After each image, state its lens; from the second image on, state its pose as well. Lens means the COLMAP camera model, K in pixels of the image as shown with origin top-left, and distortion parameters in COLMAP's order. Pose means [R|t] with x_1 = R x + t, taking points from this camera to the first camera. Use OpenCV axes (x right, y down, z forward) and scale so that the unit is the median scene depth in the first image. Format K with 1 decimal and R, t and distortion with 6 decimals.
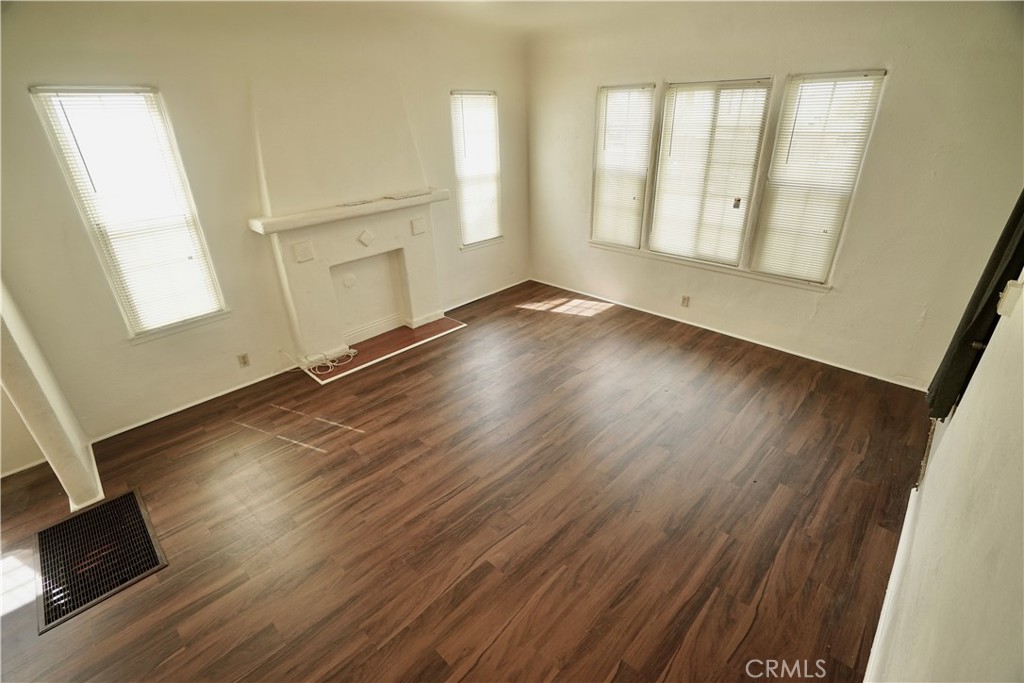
lens RADIAL K [[469.6, 0, 508.8], [0, 469.6, 347.0], [0, 0, 1]] dist [-0.063019, 0.026395]
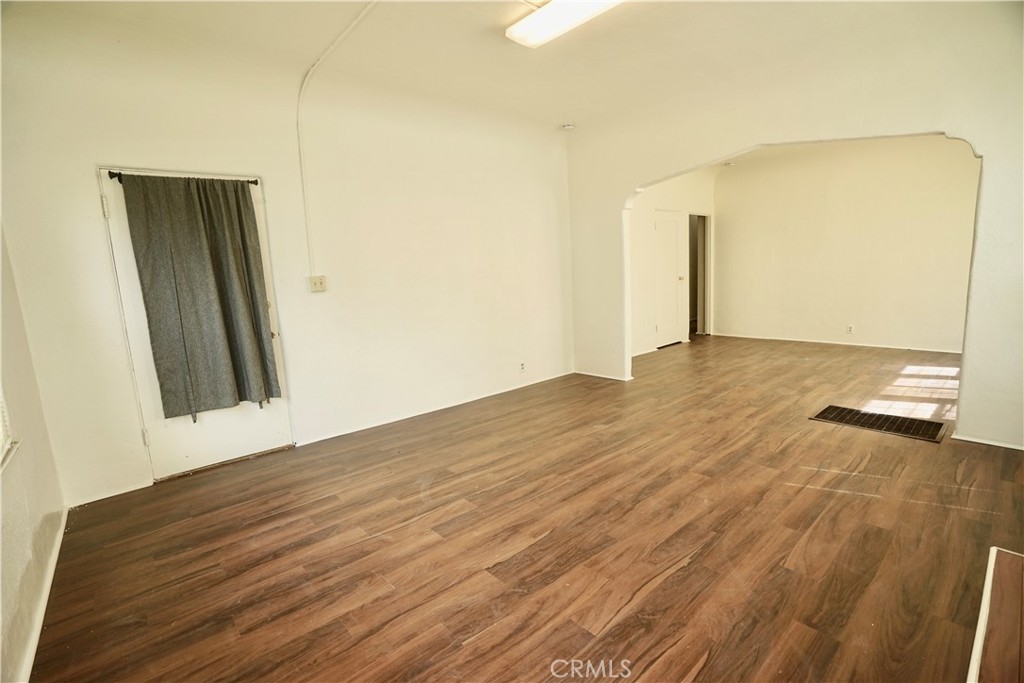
lens RADIAL K [[469.6, 0, 508.8], [0, 469.6, 347.0], [0, 0, 1]] dist [-0.063019, 0.026395]
pose [[-0.992977, 0.066933, 0.097556, 0.066355], [0.111246, 0.808883, 0.577349, -0.436814], [-0.040268, 0.584147, -0.810648, 1.253772]]
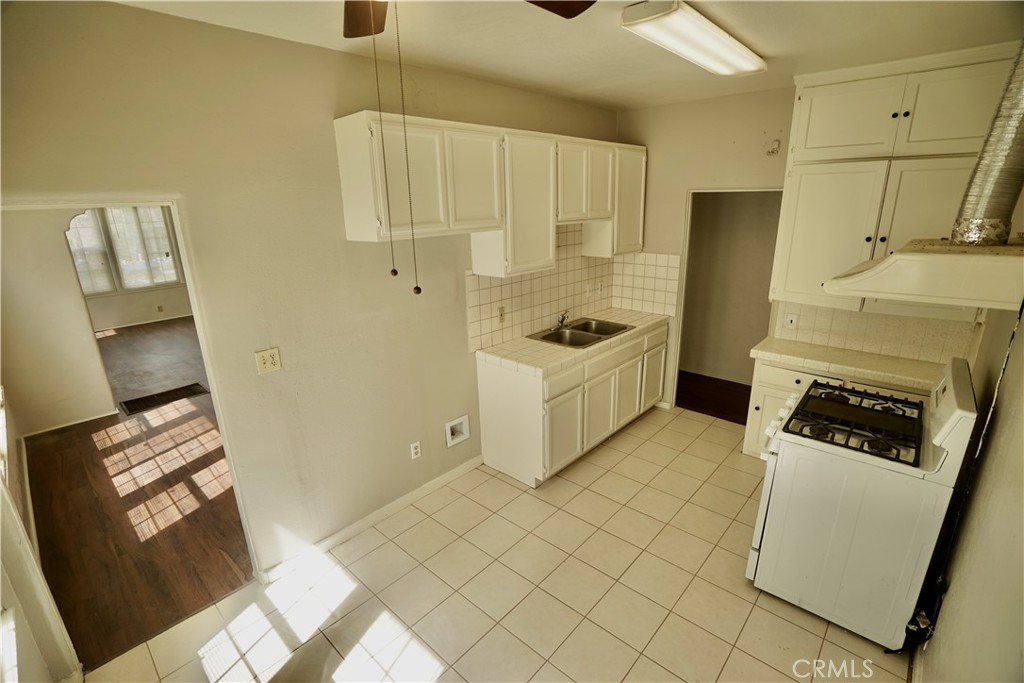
lens RADIAL K [[469.6, 0, 508.8], [0, 469.6, 347.0], [0, 0, 1]] dist [-0.063019, 0.026395]
pose [[-0.027887, -0.269471, 0.962605, -1.764736], [0.466575, 0.848136, 0.250943, 0.271986], [-0.884042, 0.456126, 0.102077, -0.448292]]
